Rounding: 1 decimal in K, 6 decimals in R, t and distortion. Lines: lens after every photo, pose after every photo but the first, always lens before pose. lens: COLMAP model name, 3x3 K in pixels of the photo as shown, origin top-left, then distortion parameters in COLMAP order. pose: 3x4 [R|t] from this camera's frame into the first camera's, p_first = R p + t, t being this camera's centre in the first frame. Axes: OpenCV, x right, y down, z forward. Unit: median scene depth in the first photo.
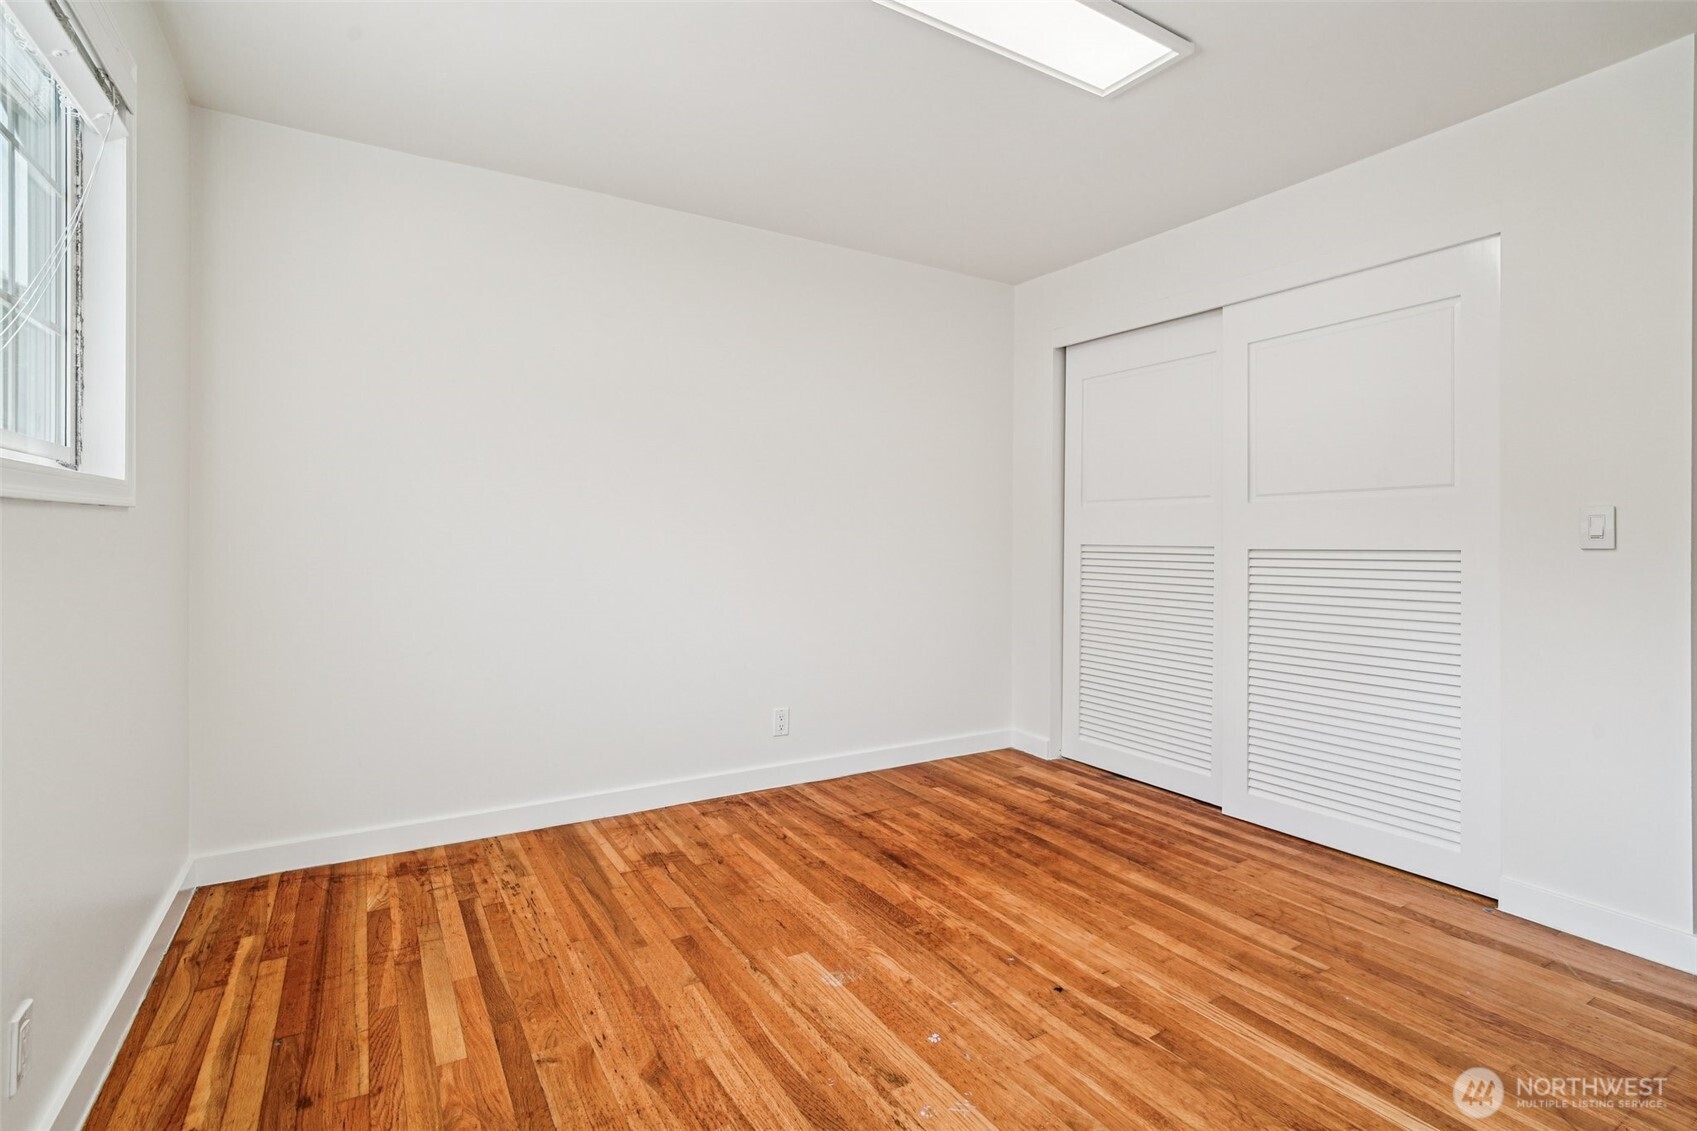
lens RADIAL K [[807.2, 0, 855.0], [0, 807.2, 553.4], [0, 0, 1]] dist [-0.016102, 0.008125]
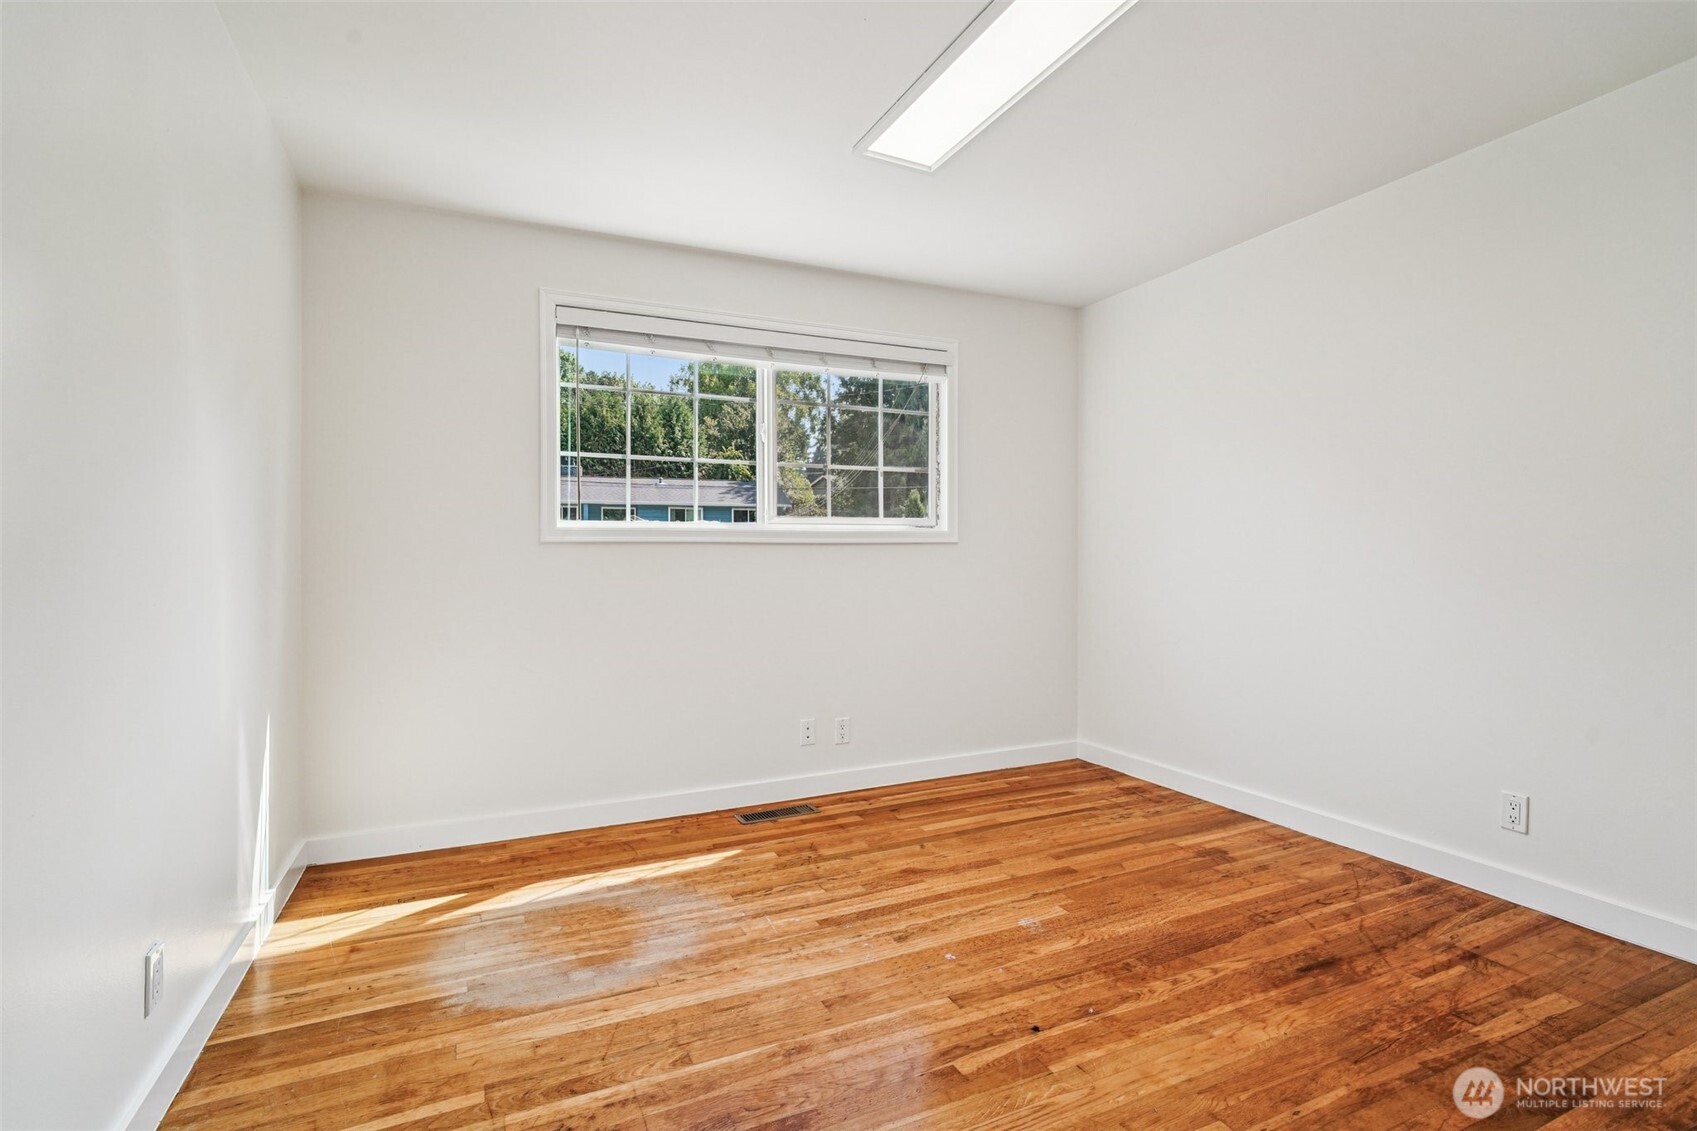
lens RADIAL K [[807.2, 0, 855.0], [0, 807.2, 553.4], [0, 0, 1]] dist [-0.016102, 0.008125]
pose [[-0.100916, -0.007107, -0.994870, 0.892600], [-0.019829, 0.999790, -0.005131, -0.006318], [0.994697, 0.019209, -0.101036, 0.637907]]
